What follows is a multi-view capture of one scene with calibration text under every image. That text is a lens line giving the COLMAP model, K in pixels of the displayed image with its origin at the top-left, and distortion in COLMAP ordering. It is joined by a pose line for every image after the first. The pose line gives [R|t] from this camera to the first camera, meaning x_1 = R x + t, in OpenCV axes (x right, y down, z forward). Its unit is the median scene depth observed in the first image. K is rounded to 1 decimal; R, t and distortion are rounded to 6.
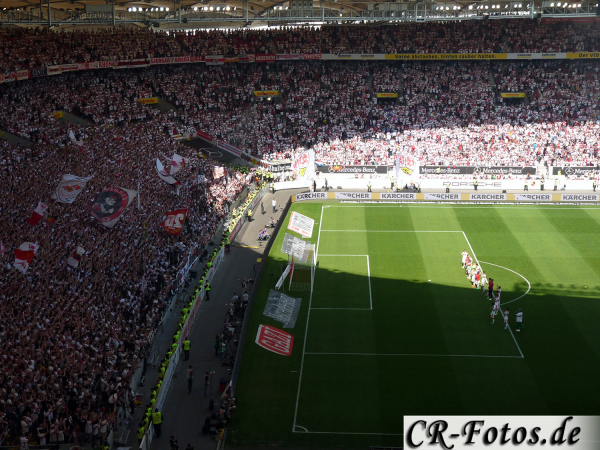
lens RADIAL K [[1008.5, 0, 300.1], [0, 1008.5, 224.5], [0, 0, 1]] dist [0.041624, 0.000000]
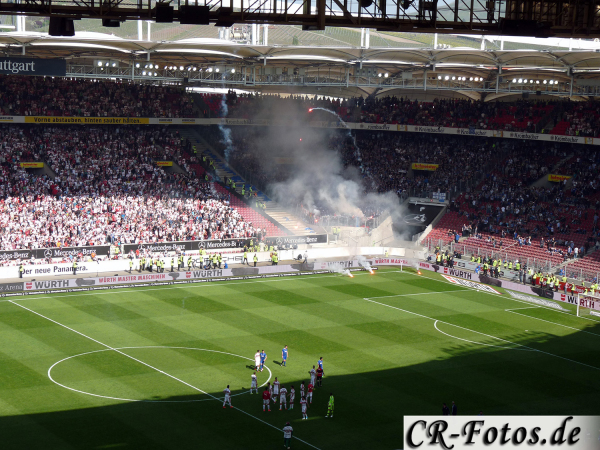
lens RADIAL K [[1306.8, 0, 299.9], [0, 1306.8, 225.7], [0, 0, 1]] dist [0.038945, 0.000000]
pose [[0.755035, -0.040115, 0.654456, -0.461759], [0.093866, 0.994459, -0.047337, -0.006114], [-0.648931, 0.097172, 0.754617, 0.044639]]
